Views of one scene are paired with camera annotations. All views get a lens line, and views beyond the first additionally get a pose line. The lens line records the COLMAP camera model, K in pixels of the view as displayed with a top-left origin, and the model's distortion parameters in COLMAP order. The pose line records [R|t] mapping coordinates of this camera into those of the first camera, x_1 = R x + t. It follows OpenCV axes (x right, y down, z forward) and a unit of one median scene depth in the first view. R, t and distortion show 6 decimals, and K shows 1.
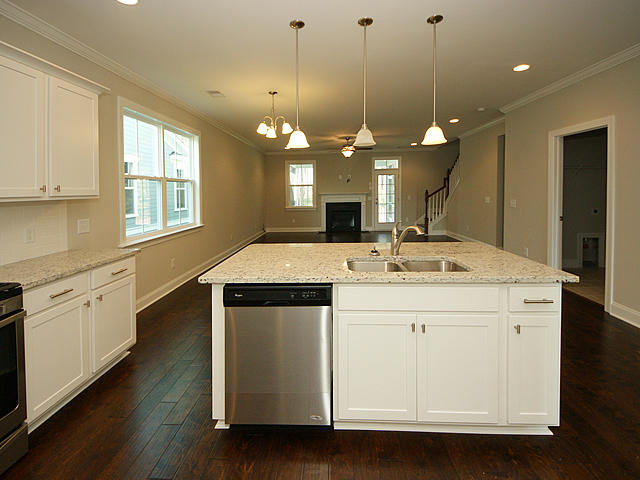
lens RADIAL K [[310.2, 0, 320.9], [0, 310.2, 222.4], [0, 0, 1]] dist [0.134214, -0.000018]
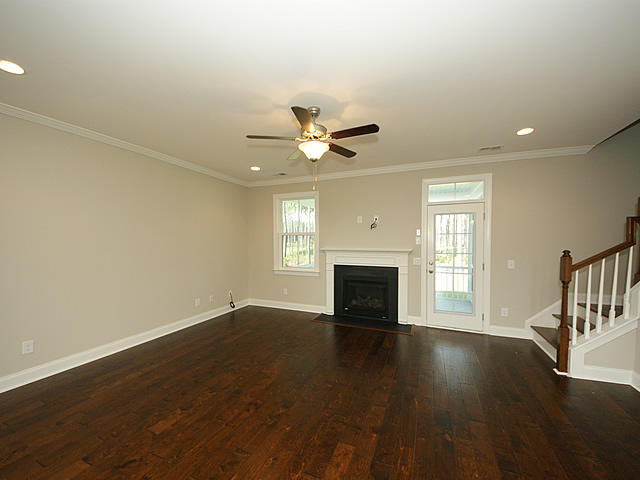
lens RADIAL K [[256.3, 0, 319.4], [0, 256.3, 249.1], [0, 0, 1]] dist [0.039525, -0.025166]
pose [[0.933661, 0.029937, -0.356905, 0.158951], [-0.052872, 0.997103, -0.054676, -0.065407], [0.354235, 0.069919, 0.932539, 0.558172]]
